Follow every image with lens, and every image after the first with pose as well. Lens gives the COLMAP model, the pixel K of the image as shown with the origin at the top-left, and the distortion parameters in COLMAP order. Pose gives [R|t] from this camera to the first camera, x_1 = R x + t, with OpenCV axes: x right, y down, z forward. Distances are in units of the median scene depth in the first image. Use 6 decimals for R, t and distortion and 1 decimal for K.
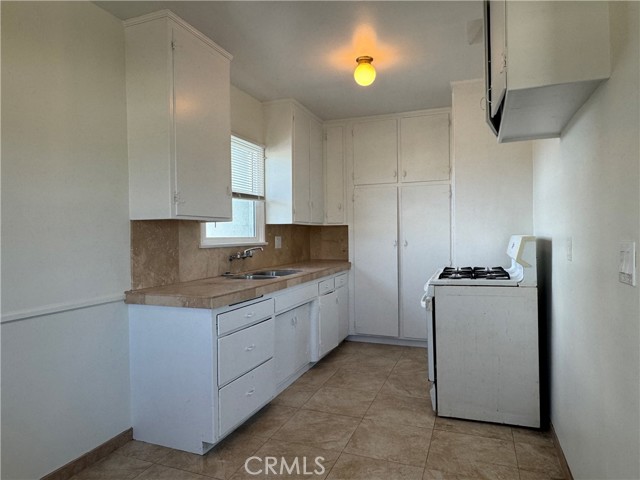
lens RADIAL K [[409.9, 0, 320.0], [0, 409.9, 240.0], [0, 0, 1]] dist [-0.000910, -0.000916]
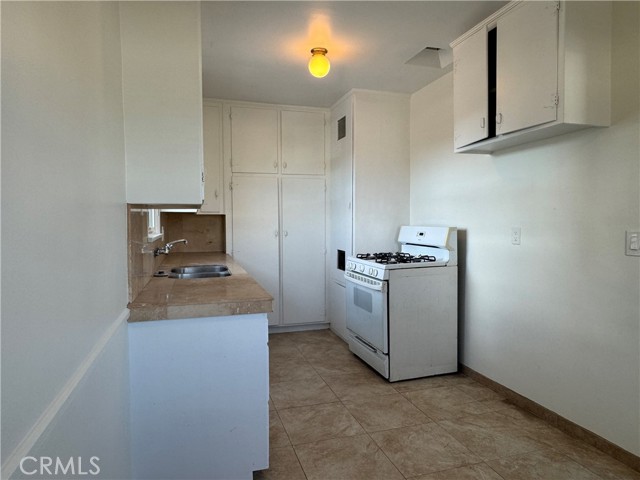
lens RADIAL K [[409.9, 0, 320.0], [0, 409.9, 240.0], [0, 0, 1]] dist [-0.000910, -0.000916]
pose [[0.786913, -0.018594, 0.616784, -0.555917], [0.002969, 0.999648, 0.026348, -0.003265], [-0.617057, -0.018902, 0.786691, 0.211799]]
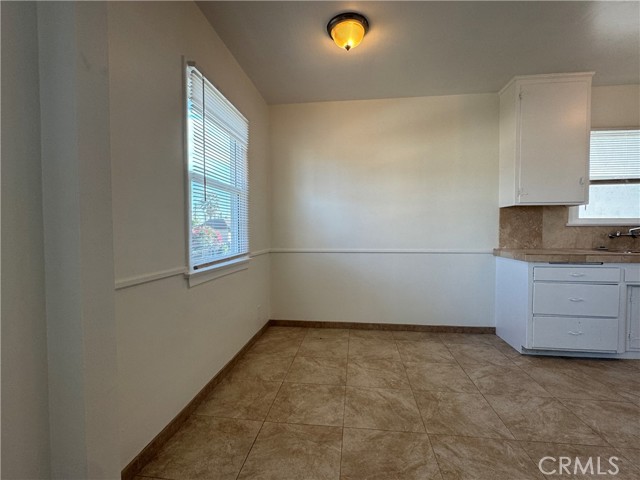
lens RADIAL K [[296.1, 0, 320.0], [0, 296.1, 240.0], [0, 0, 1]] dist [0.000380, 0.000028]
pose [[0.237288, 0.042753, -0.970498, 0.498502], [-0.012085, 0.999084, 0.041057, 0.038989], [0.971364, 0.001986, 0.237587, -0.022781]]
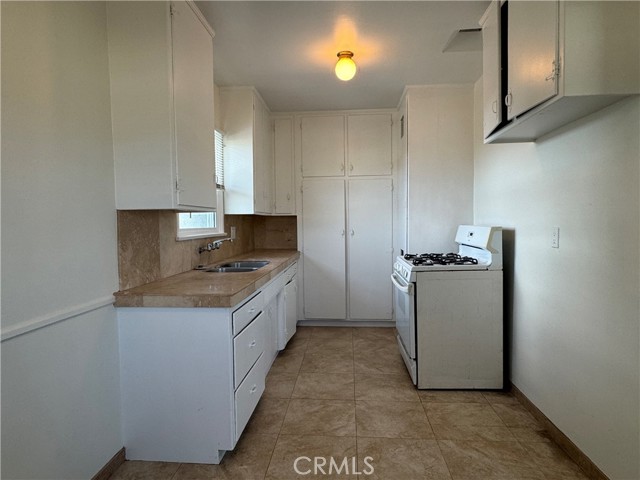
lens RADIAL K [[379.7, 0, 320.0], [0, 379.7, 240.0], [0, 0, 1]] dist [0.002766, 0.000702]
pose [[0.958275, -0.014016, 0.285503, -0.246611], [0.005064, 0.999473, 0.032072, -0.007715], [-0.285802, -0.029288, 0.957841, 0.099805]]
